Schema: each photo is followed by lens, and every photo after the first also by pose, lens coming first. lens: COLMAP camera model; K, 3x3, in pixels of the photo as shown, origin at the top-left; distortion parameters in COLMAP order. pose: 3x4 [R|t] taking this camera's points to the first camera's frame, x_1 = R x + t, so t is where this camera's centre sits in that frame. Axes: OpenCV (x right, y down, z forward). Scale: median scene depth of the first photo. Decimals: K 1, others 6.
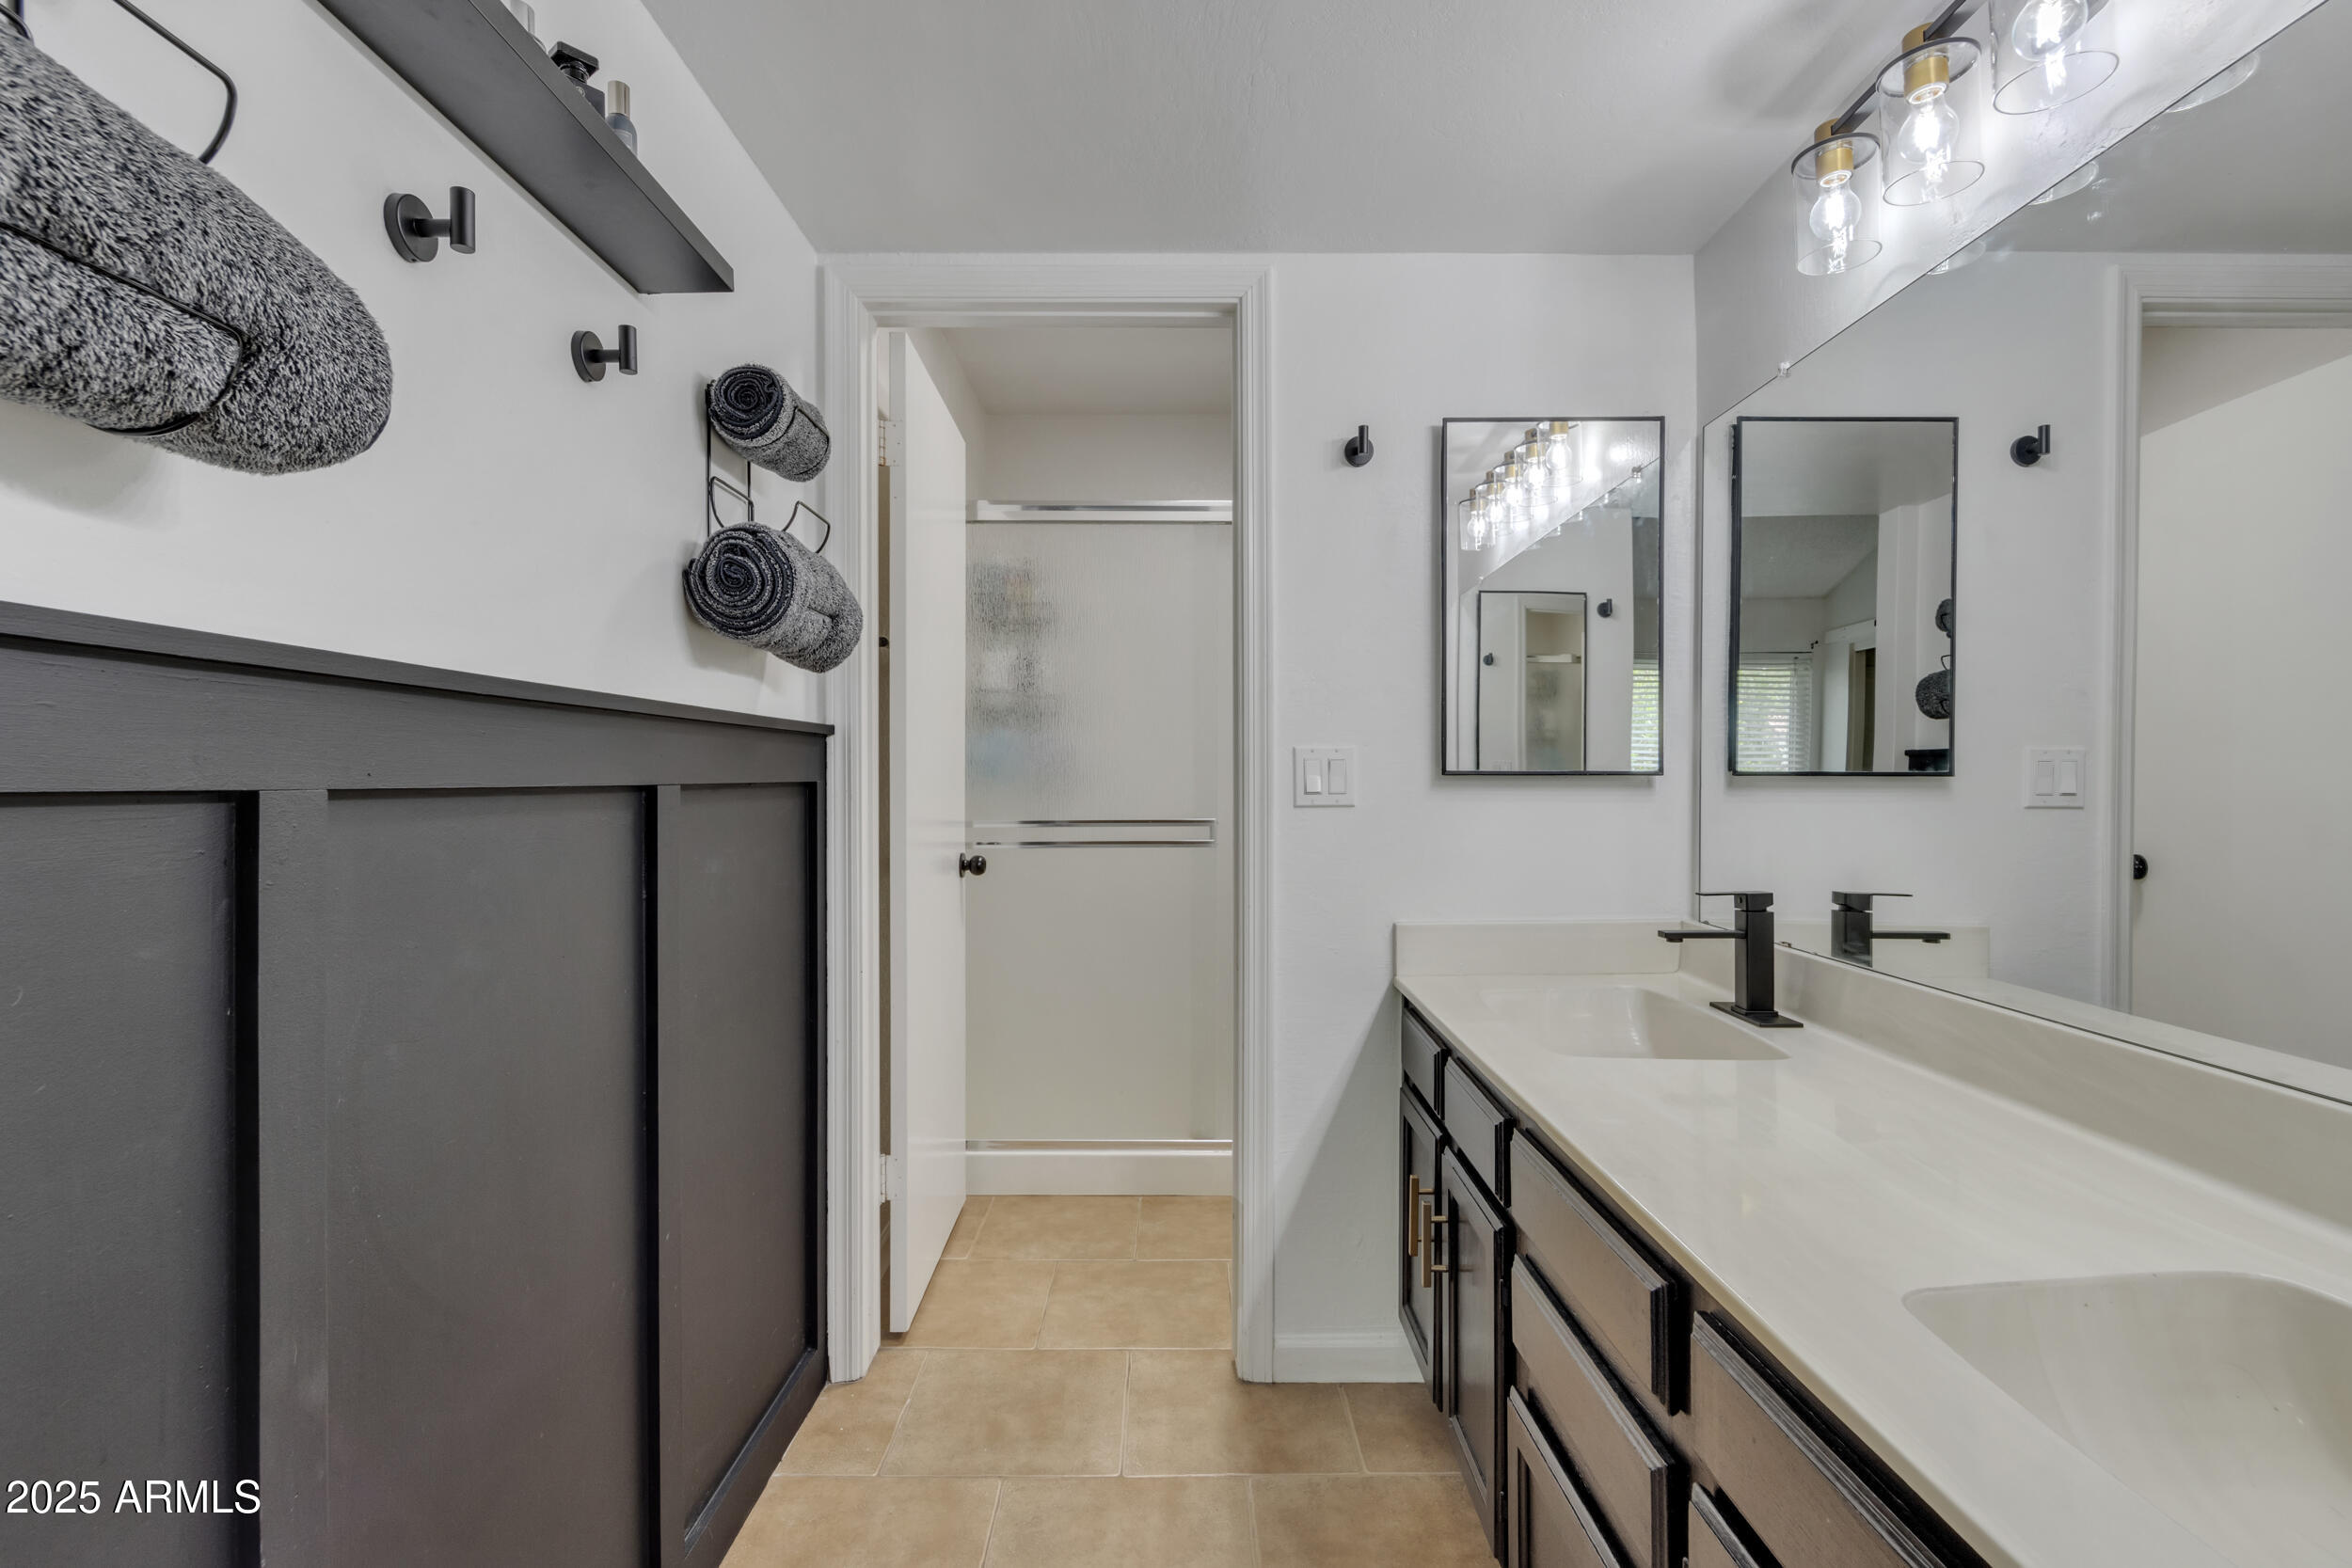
lens RADIAL K [[1097.9, 0, 1175.5], [0, 1097.9, 788.4], [0, 0, 1]] dist [0.001518, -0.002509]
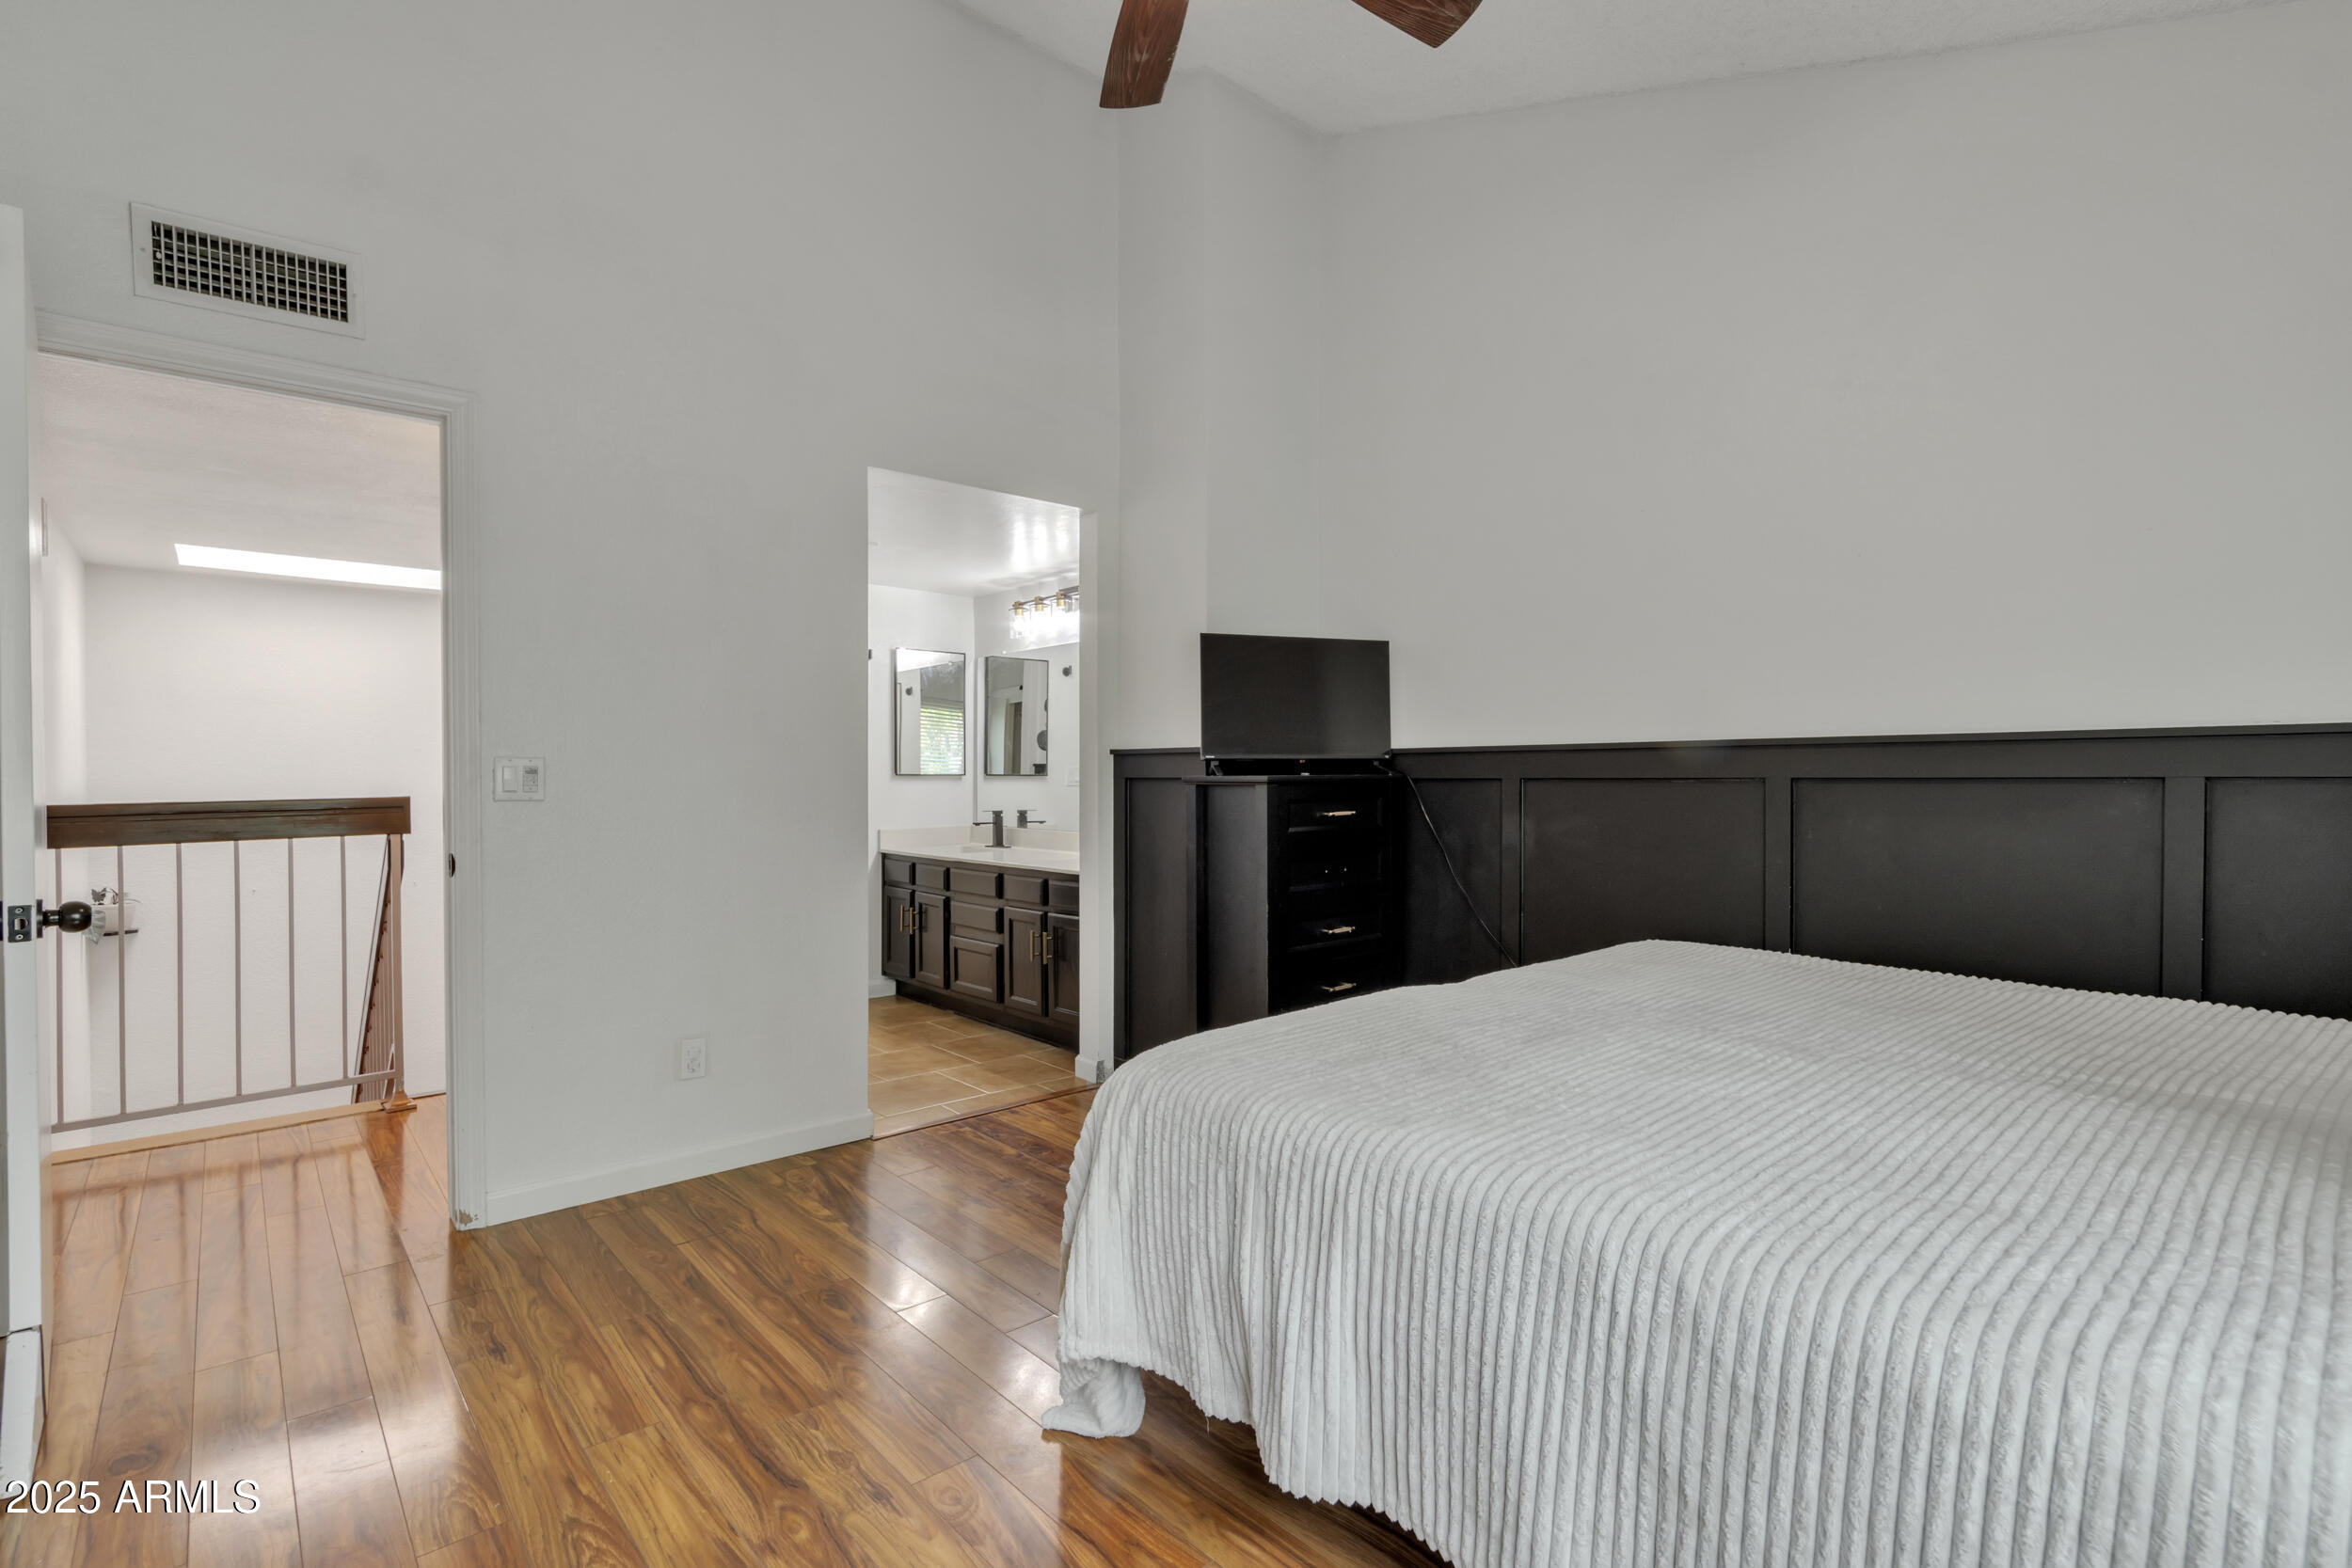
lens RADIAL K [[1097.9, 0, 1175.5], [0, 1097.9, 788.4], [0, 0, 1]] dist [0.001518, -0.002509]
pose [[0.747056, -0.004587, 0.664746, -1.118255], [0.002805, 0.999989, 0.003747, 0.015701], [-0.664756, -0.000935, 0.747060, -1.609079]]
